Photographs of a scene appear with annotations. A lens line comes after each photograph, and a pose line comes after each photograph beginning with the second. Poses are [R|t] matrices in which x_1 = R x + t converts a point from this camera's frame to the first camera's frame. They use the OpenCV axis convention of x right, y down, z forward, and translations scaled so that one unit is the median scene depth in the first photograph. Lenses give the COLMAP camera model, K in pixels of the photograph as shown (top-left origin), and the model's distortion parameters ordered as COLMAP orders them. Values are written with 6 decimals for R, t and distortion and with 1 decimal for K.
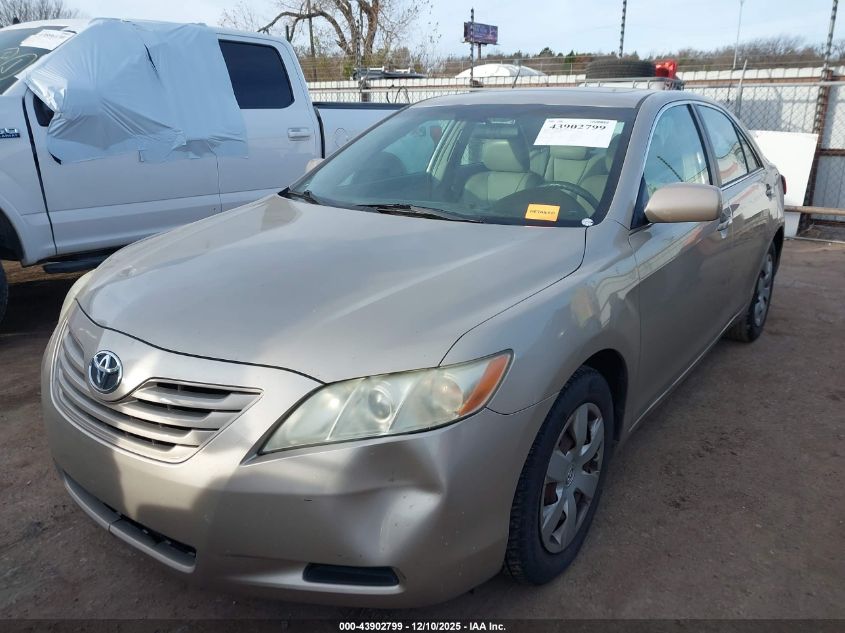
lens RADIAL K [[680.6, 0, 422.5], [0, 680.6, 316.5], [0, 0, 1]] dist [0.001364, 0.006223]
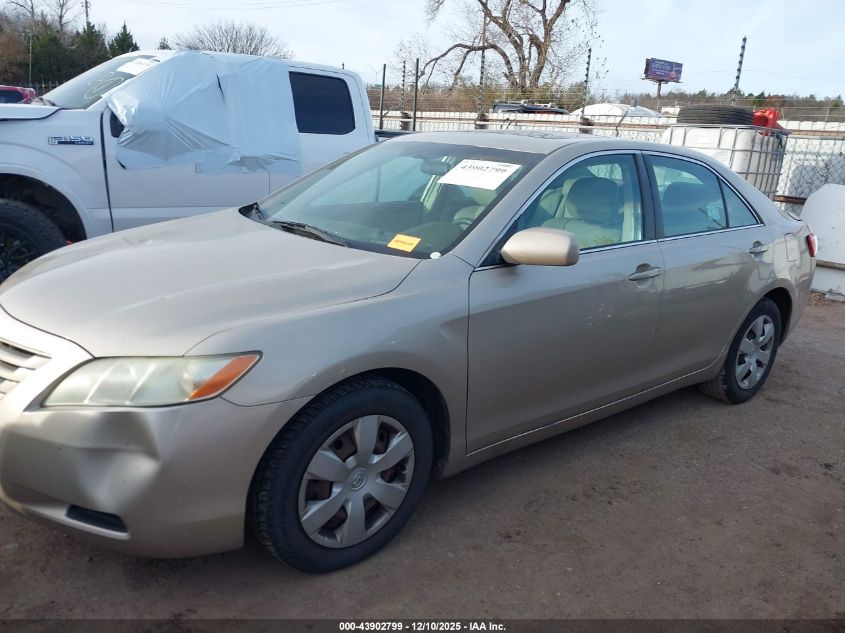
lens RADIAL K [[673.0, 0, 422.6], [0, 673.0, 308.3], [0, 0, 1]] dist [0.012373, 0.000458]
pose [[0.967309, 0.117615, -0.224676, 0.255683], [-0.128066, 0.991234, -0.032473, -0.009254], [0.218888, 0.060185, 0.973892, -0.024601]]
